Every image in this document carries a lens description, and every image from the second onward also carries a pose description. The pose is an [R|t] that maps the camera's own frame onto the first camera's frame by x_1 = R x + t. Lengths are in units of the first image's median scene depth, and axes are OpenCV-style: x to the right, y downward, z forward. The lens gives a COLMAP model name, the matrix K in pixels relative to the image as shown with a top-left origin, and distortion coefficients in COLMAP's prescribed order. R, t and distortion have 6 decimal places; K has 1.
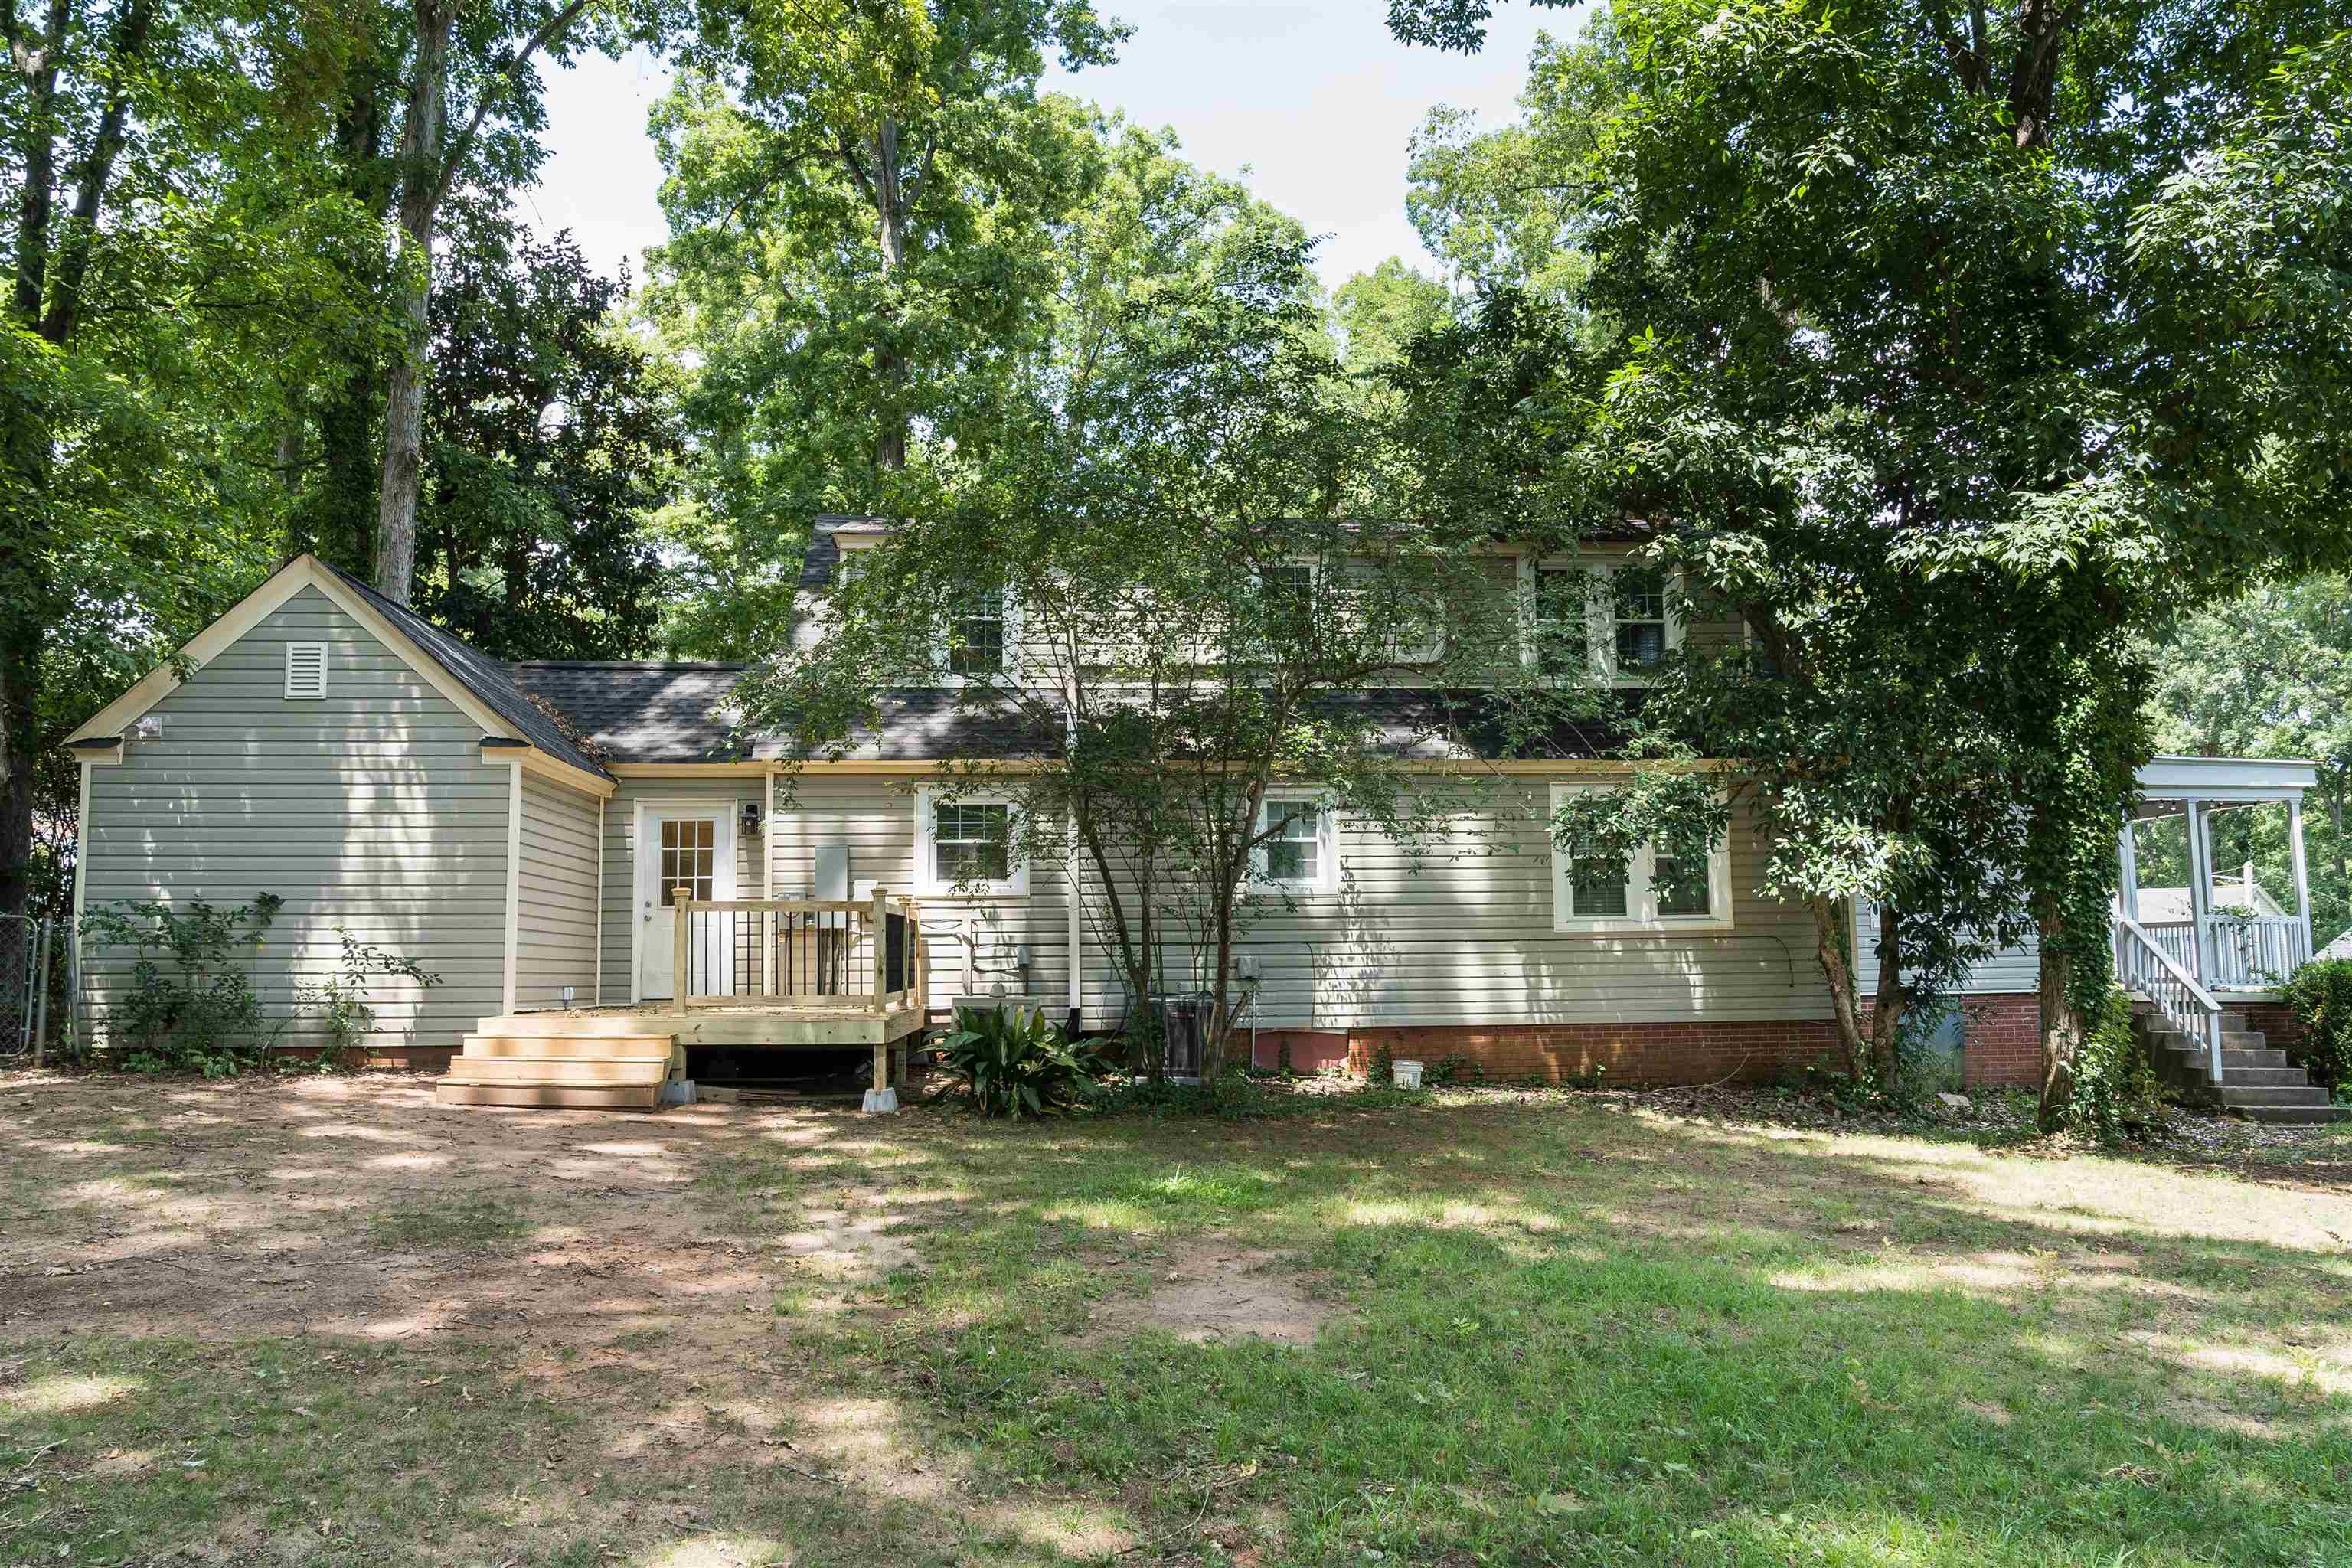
lens RADIAL K [[1581.9, 0, 1172.9], [0, 1581.9, 812.8], [0, 0, 1]] dist [-0.011199, -0.003472]
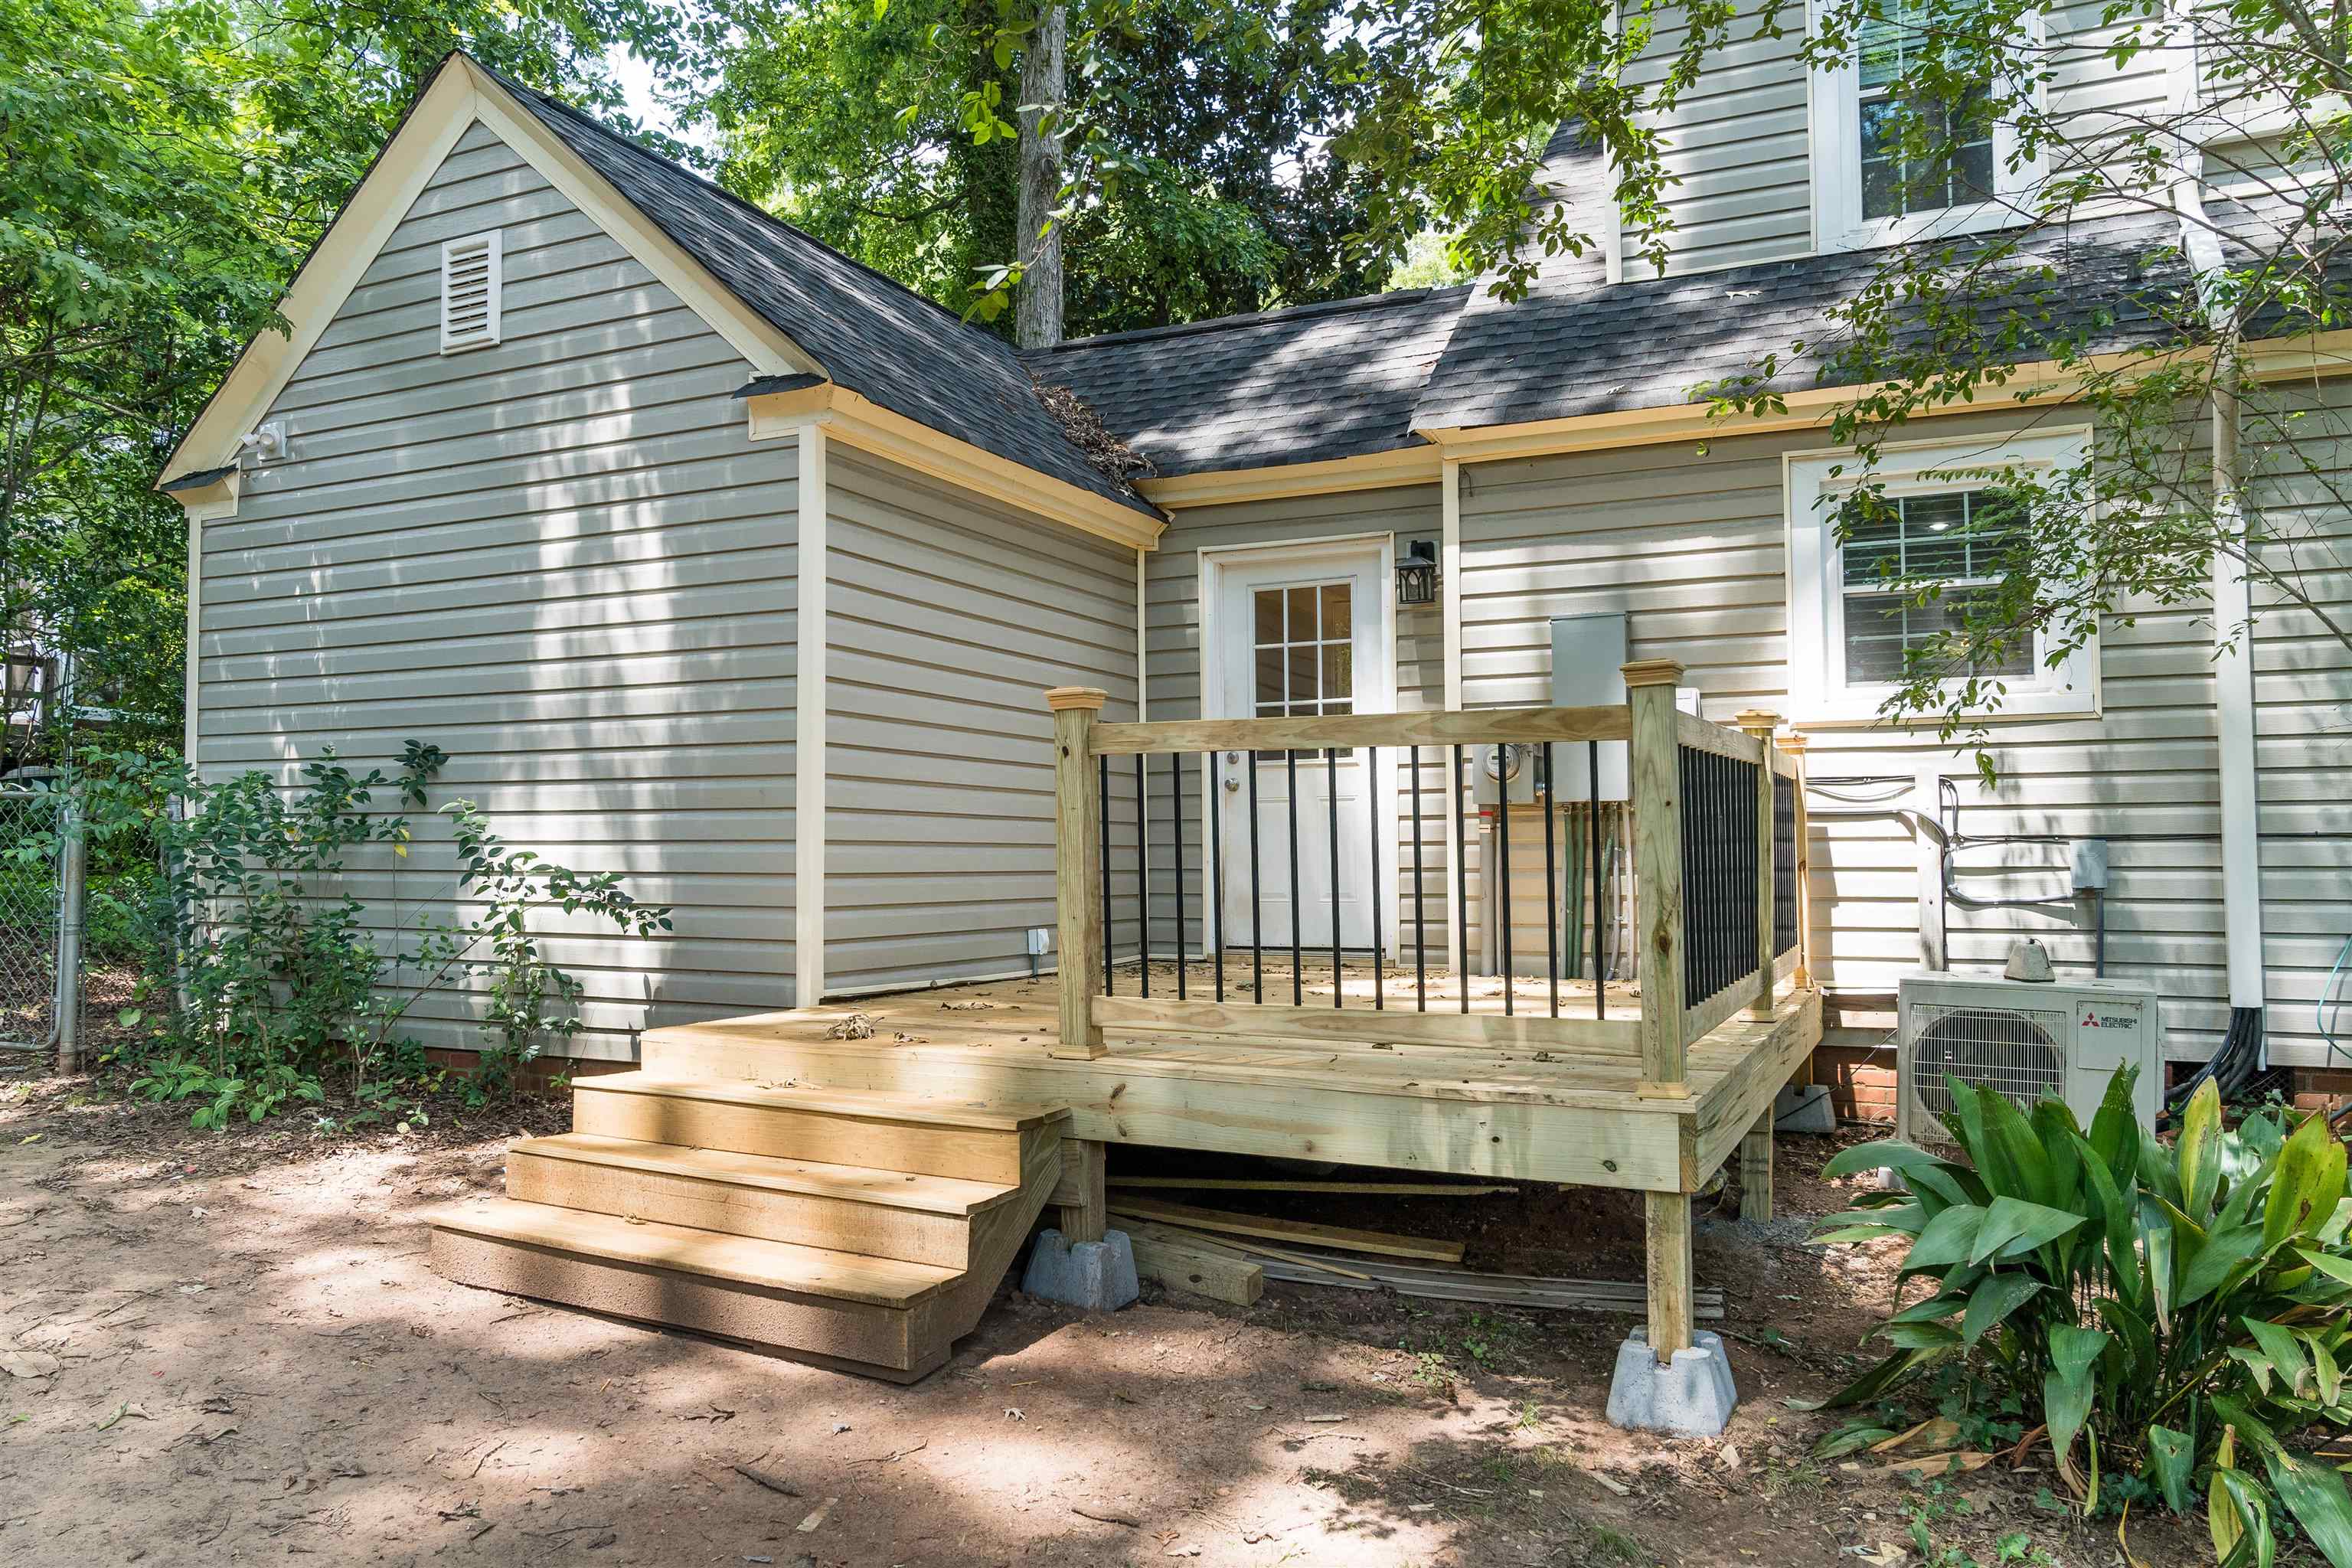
lens RADIAL K [[1581.9, 0, 1172.9], [0, 1581.9, 812.8], [0, 0, 1]] dist [-0.011199, -0.003472]
pose [[0.855854, -0.006114, -0.517181, -0.089291], [0.045861, 0.996889, 0.064109, 0.042863], [0.515180, -0.078587, 0.853471, 0.567240]]
